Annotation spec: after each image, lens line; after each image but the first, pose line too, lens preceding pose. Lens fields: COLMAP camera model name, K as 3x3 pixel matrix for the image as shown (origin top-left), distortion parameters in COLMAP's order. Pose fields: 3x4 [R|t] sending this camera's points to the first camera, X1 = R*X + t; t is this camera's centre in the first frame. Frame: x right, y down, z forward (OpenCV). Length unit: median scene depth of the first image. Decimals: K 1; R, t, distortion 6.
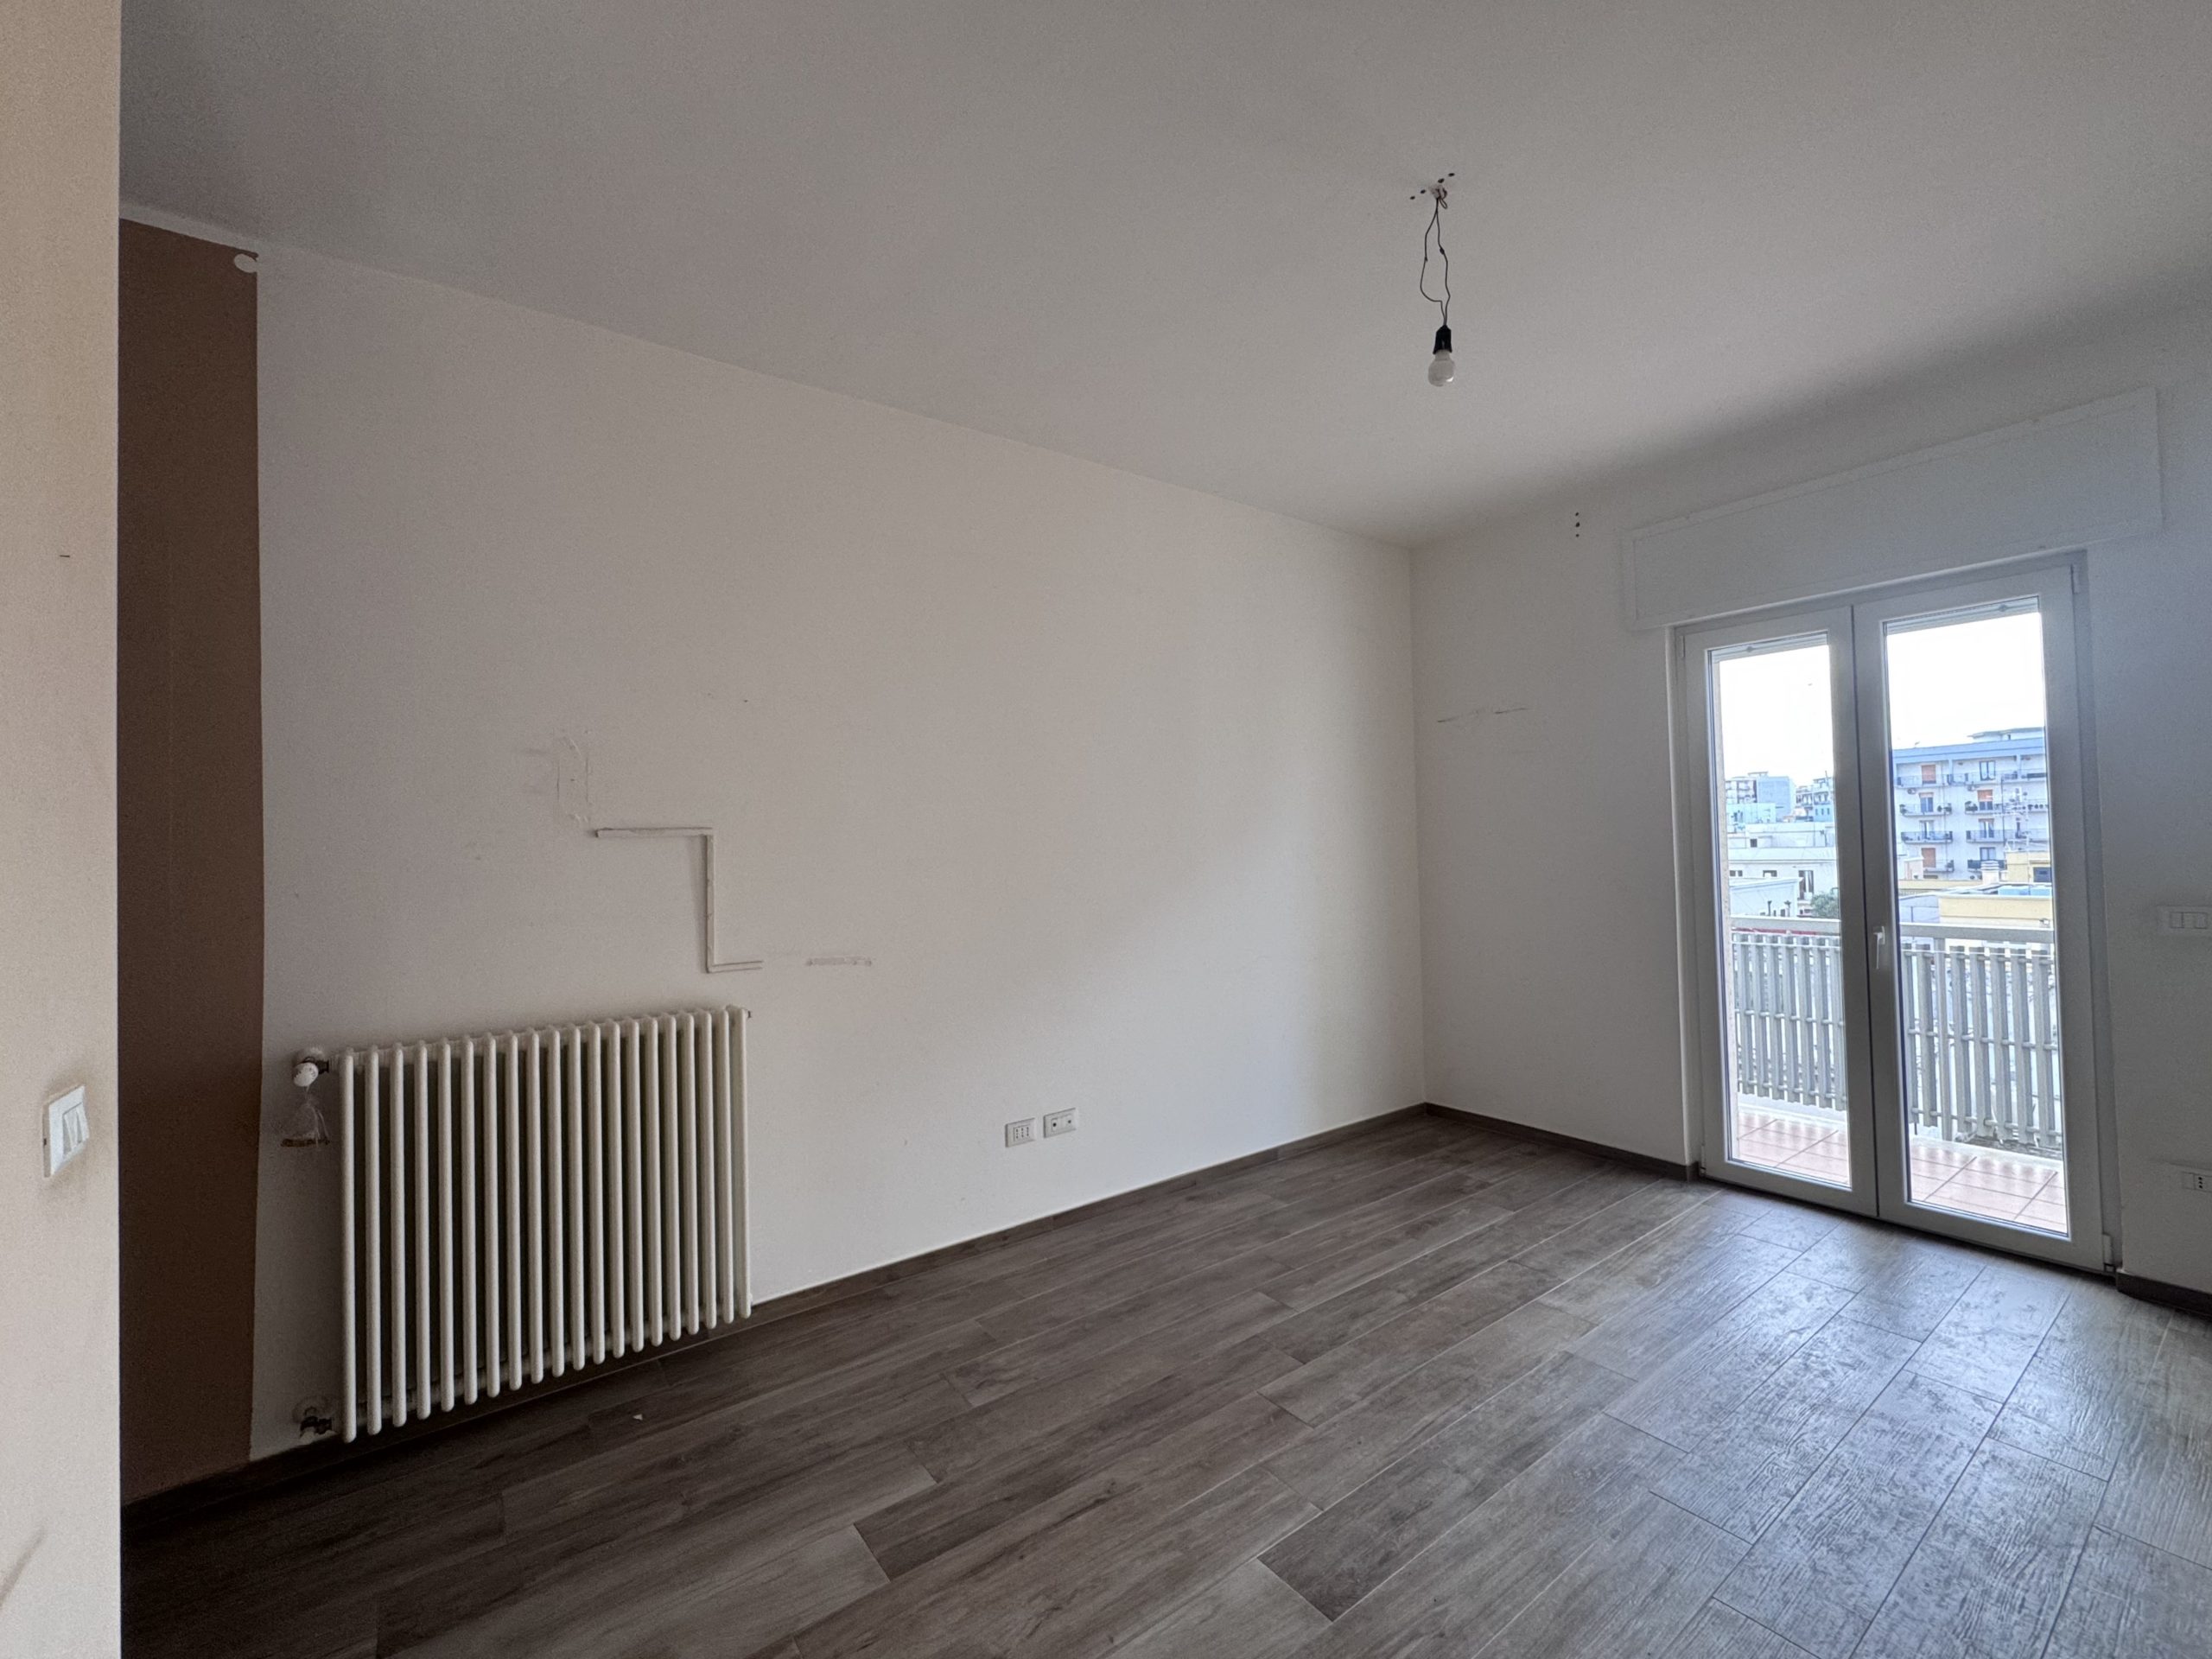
lens RADIAL K [[949.7, 0, 1103.9], [0, 949.7, 822.5], [0, 0, 1]] dist [0.000165, 0.000224]
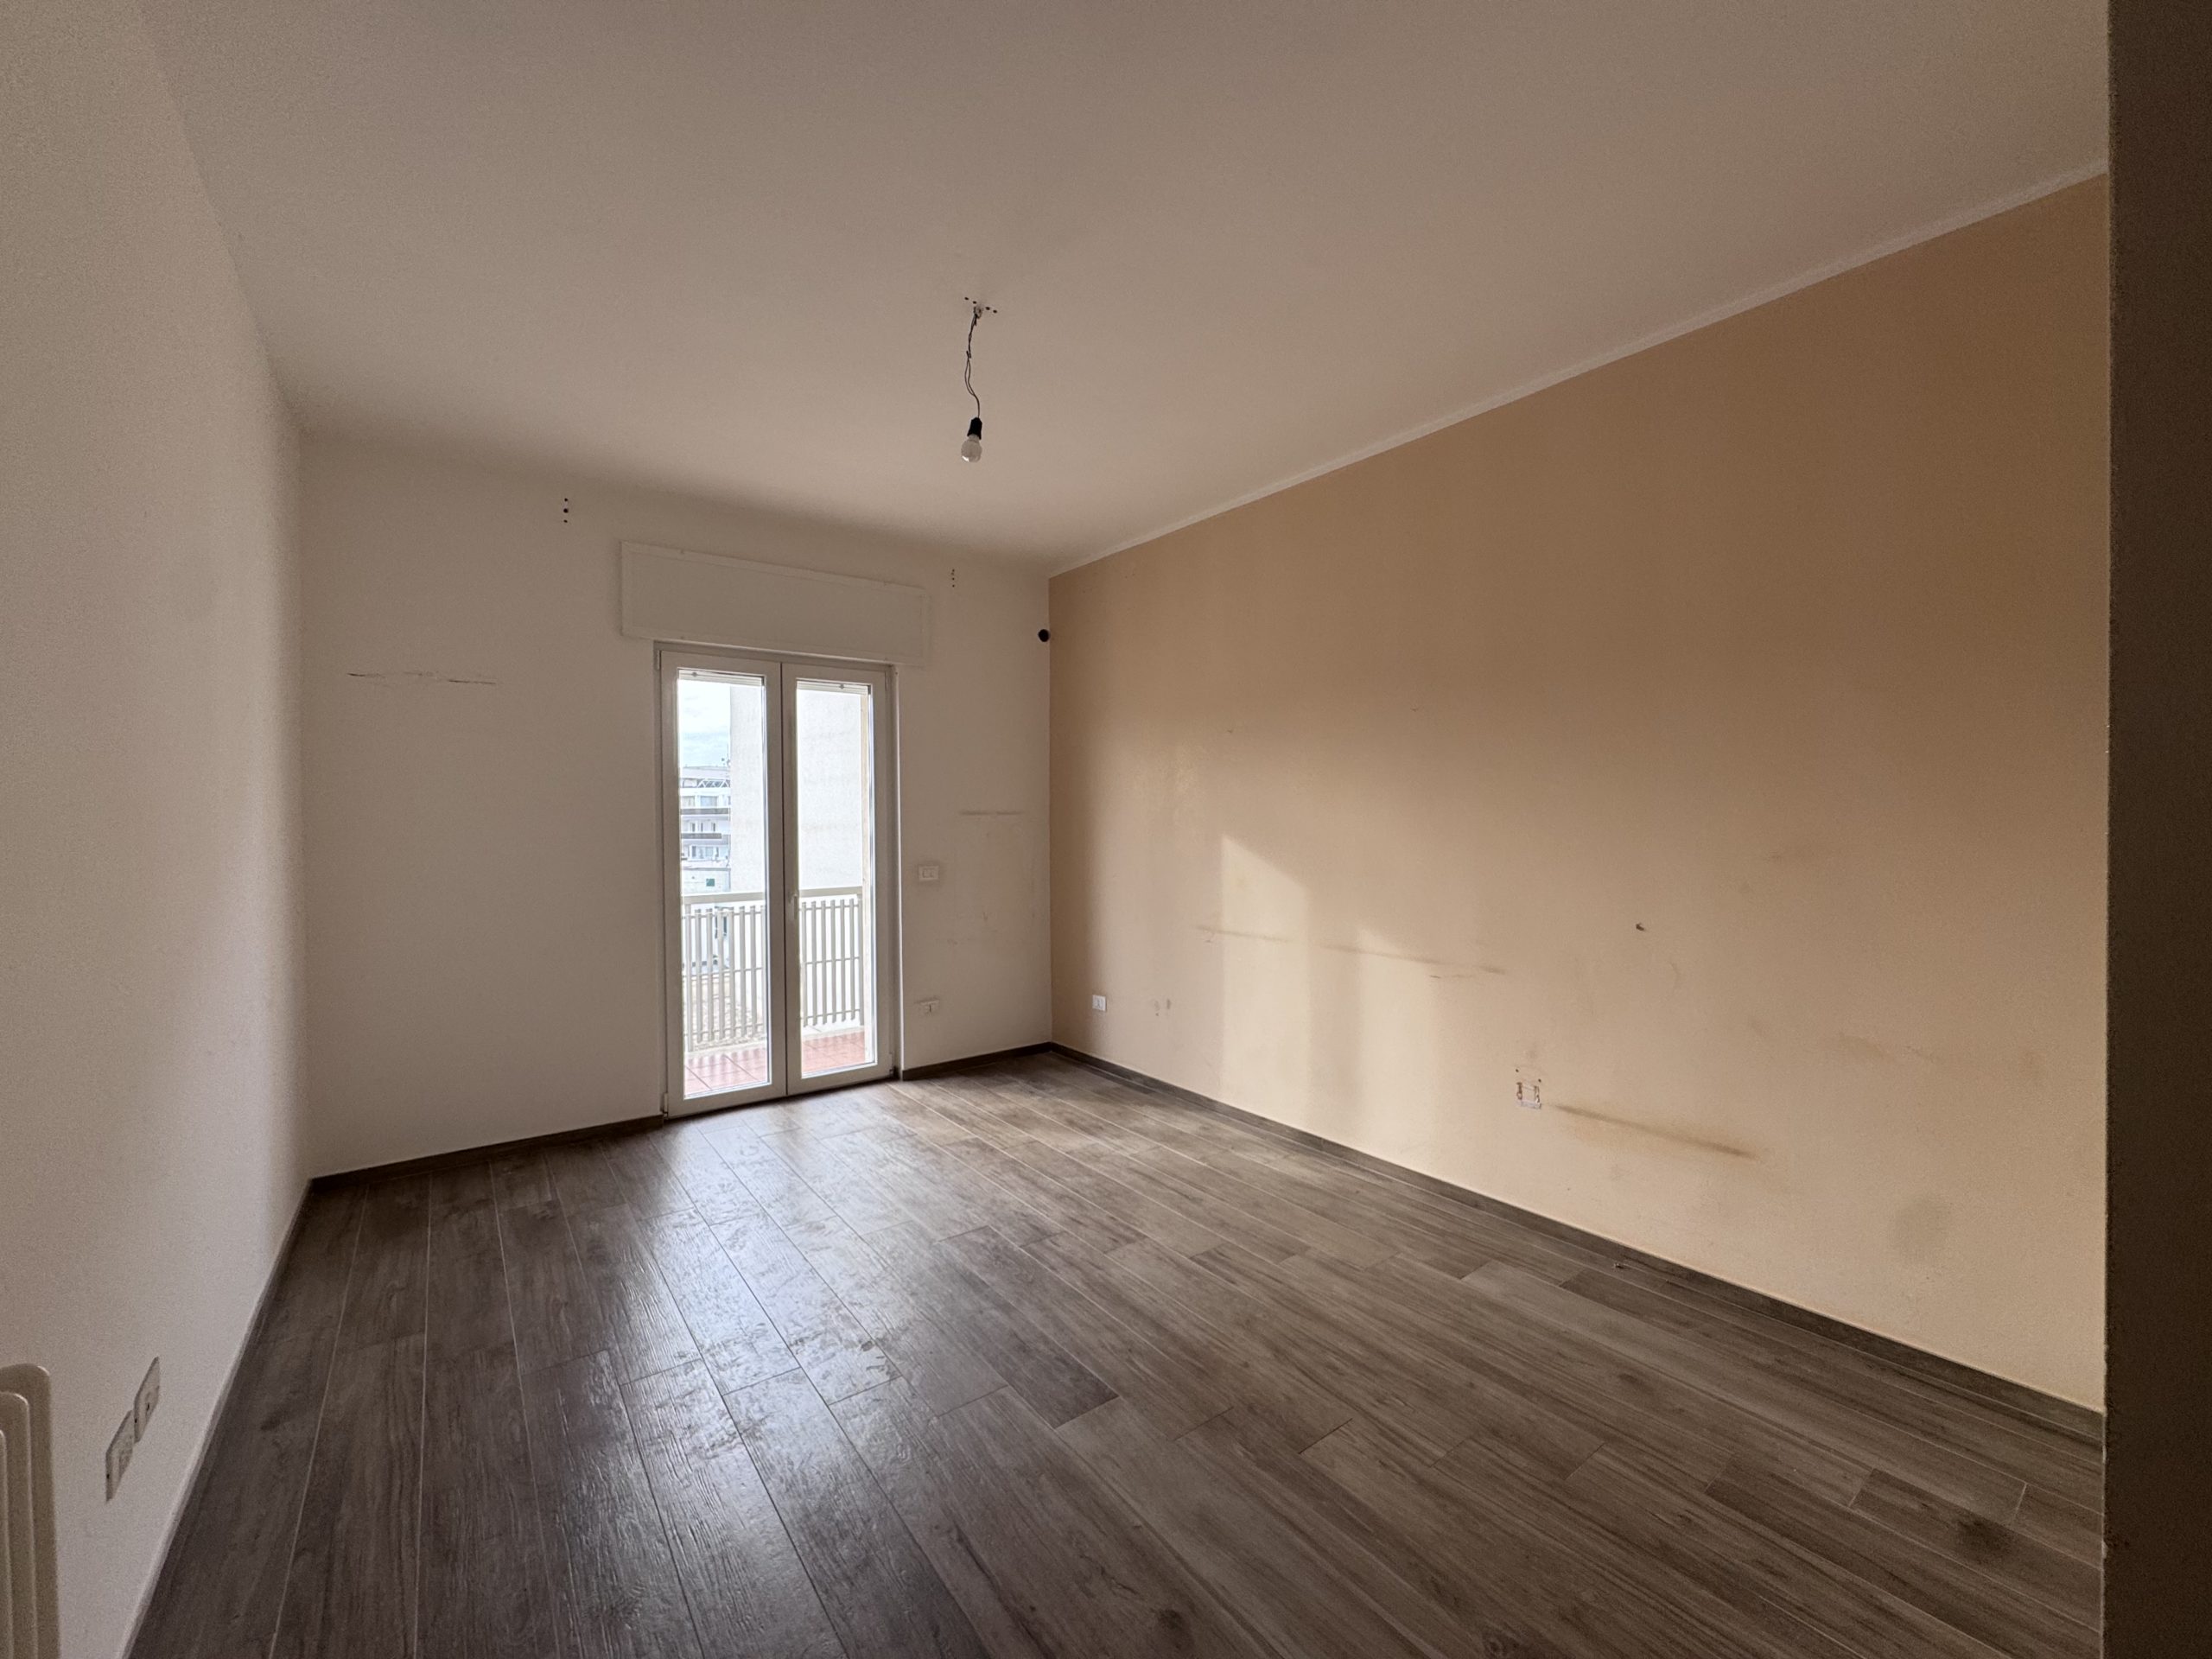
lens RADIAL K [[882.9, 0, 1126.4], [0, 882.9, 838.8], [0, 0, 1]] dist [-0.002375, 0.000490]
pose [[-0.039354, 0.001303, 0.999224, -0.745008], [-0.017788, 0.999840, -0.002004, 0.032434], [-0.999067, -0.017853, -0.039325, 0.765611]]
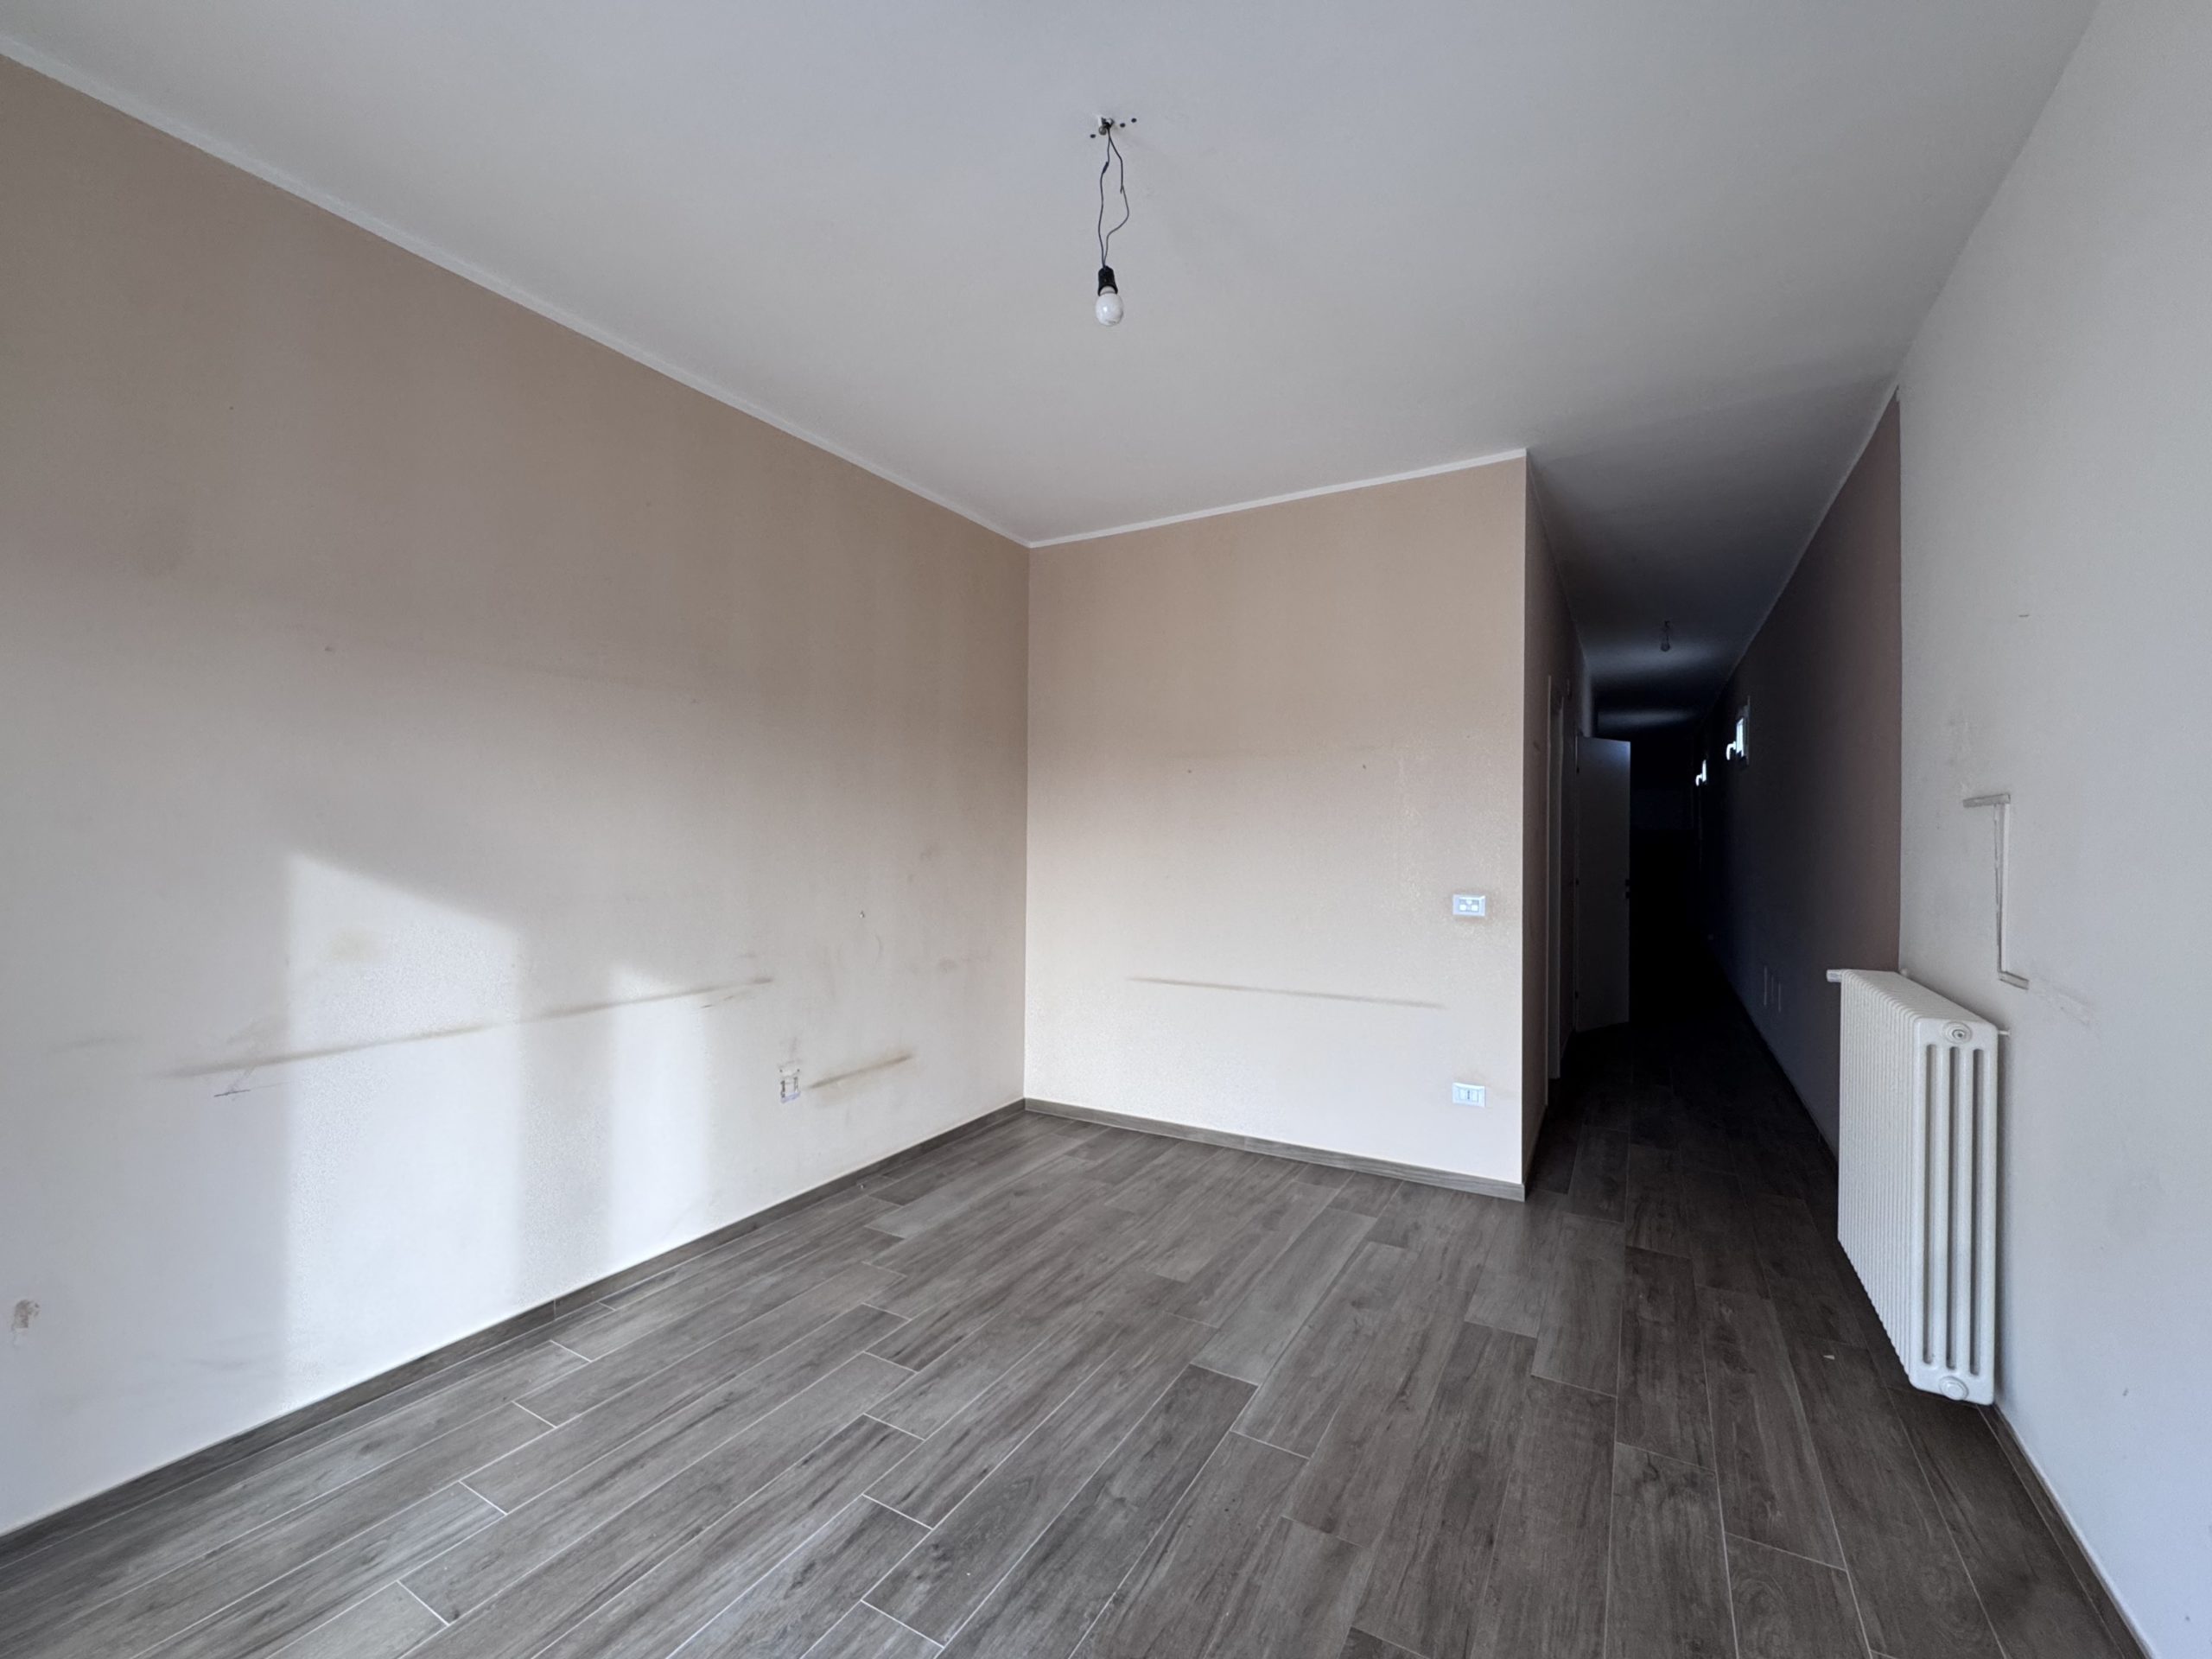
lens RADIAL K [[882.9, 0, 1110.7], [0, 882.9, 834.3], [0, 0, 1]] dist [-0.002375, 0.000490]
pose [[-0.918068, 0.020102, -0.395912, 0.635386], [0.028206, 0.999495, -0.014657, 0.031908], [0.395418, -0.024623, -0.918171, 1.611472]]
